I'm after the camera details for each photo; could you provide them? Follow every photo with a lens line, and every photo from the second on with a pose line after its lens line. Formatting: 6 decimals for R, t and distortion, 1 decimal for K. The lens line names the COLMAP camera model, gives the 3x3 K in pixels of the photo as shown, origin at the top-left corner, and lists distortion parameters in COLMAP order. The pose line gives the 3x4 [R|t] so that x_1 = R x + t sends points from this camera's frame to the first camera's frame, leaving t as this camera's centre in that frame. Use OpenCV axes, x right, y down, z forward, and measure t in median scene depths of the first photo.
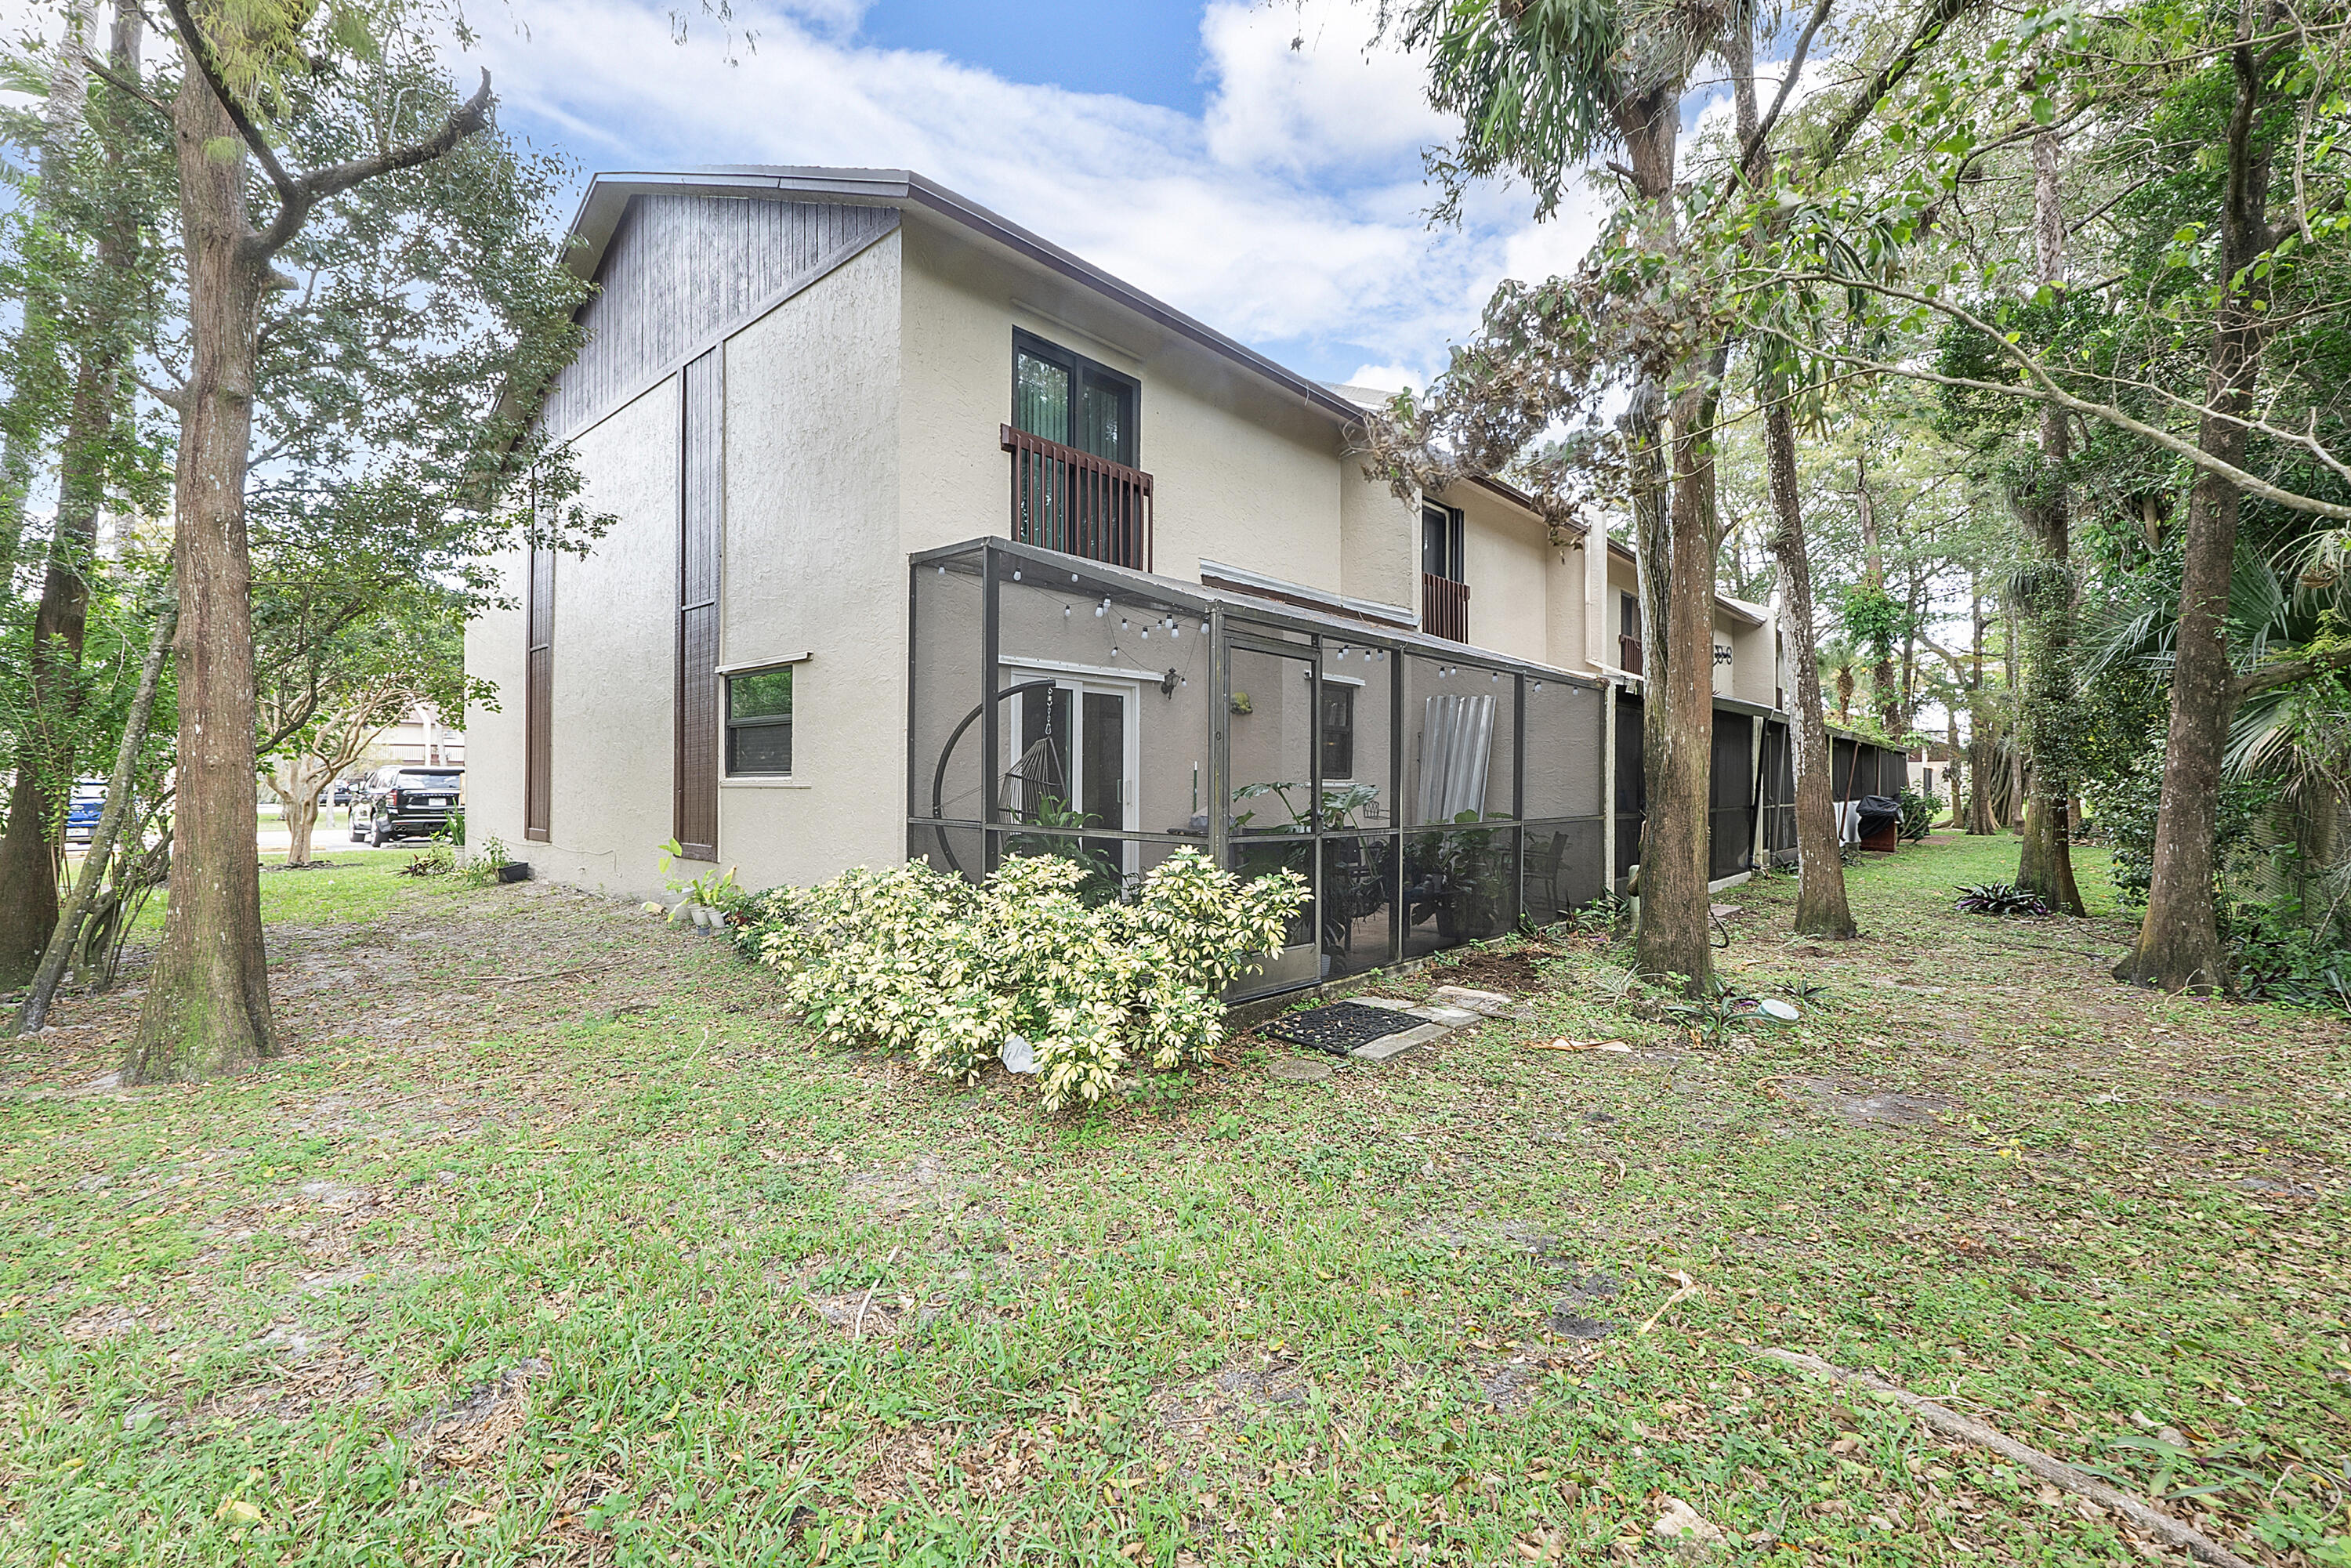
lens RADIAL K [[1003.4, 0, 1177.0], [0, 1003.4, 771.9], [0, 0, 1]] dist [-0.006131, -0.000383]
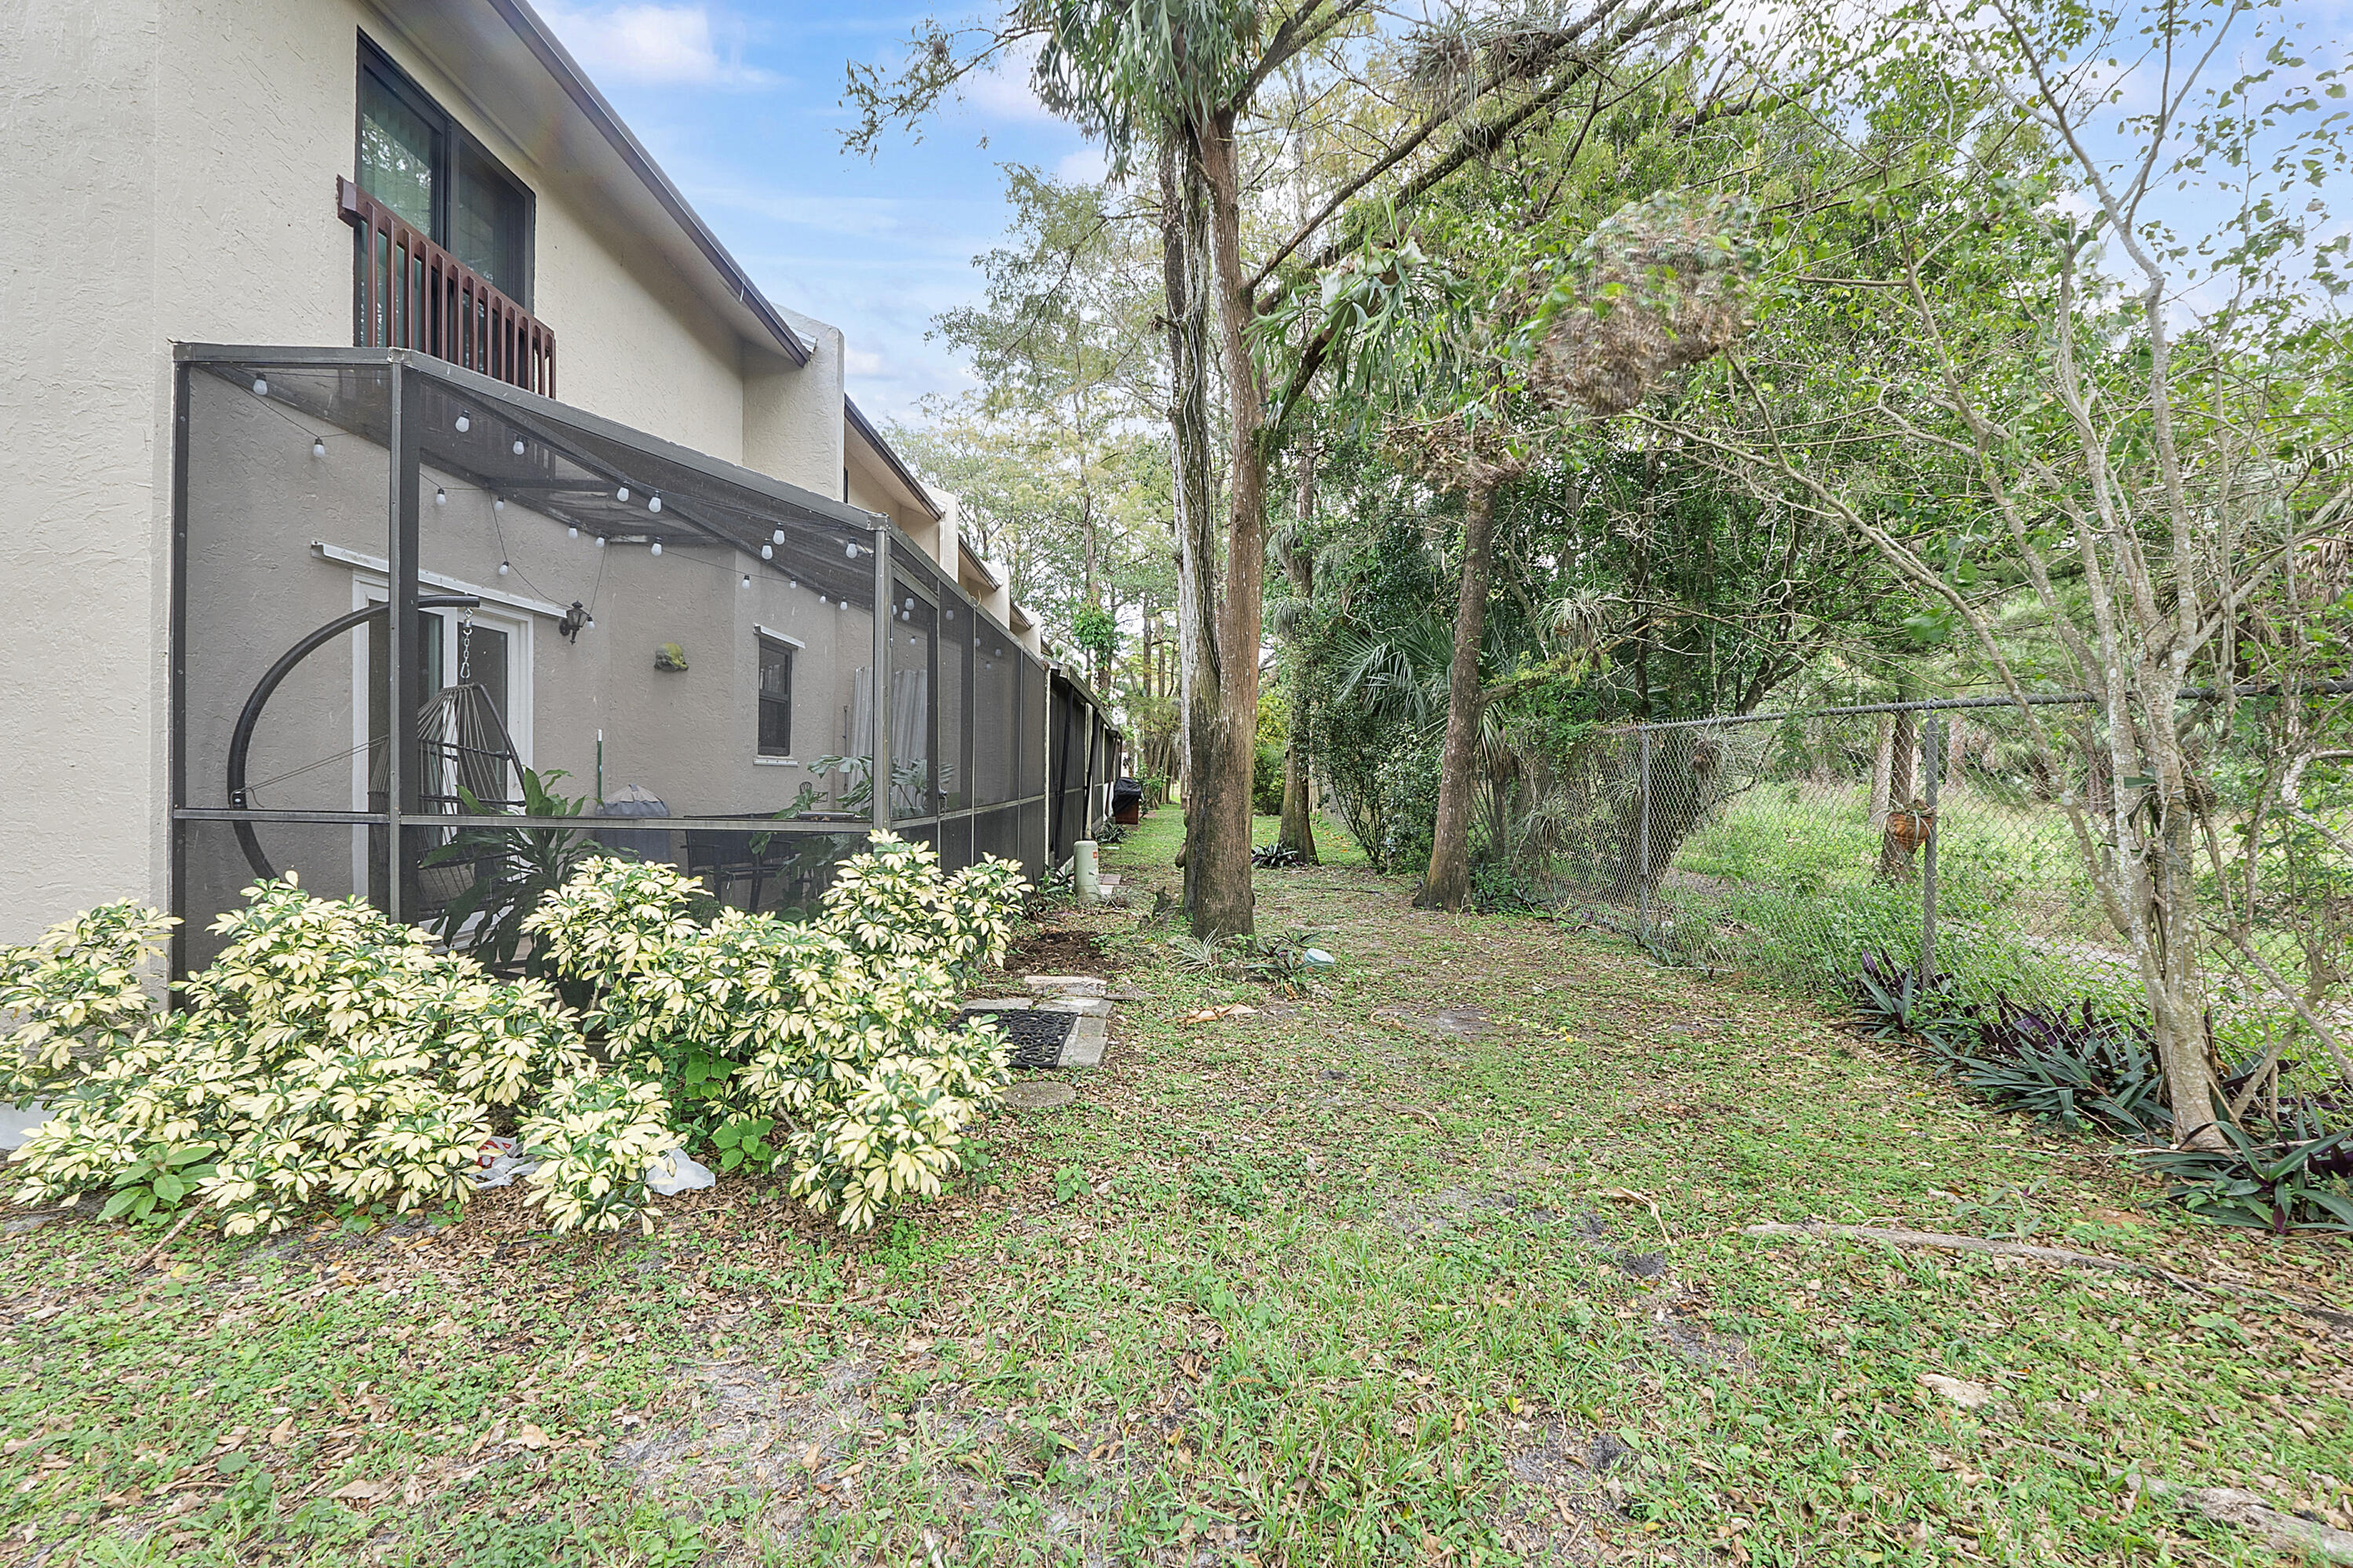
lens RADIAL K [[1004.3, 0, 1178.0], [0, 1004.3, 771.9], [0, 0, 1]] dist [-0.006131, -0.000383]
pose [[0.729316, 0.003202, 0.684170, -0.237668], [-0.013494, 0.999862, 0.009705, 0.011145], [-0.684044, -0.016310, 0.729258, 0.201569]]
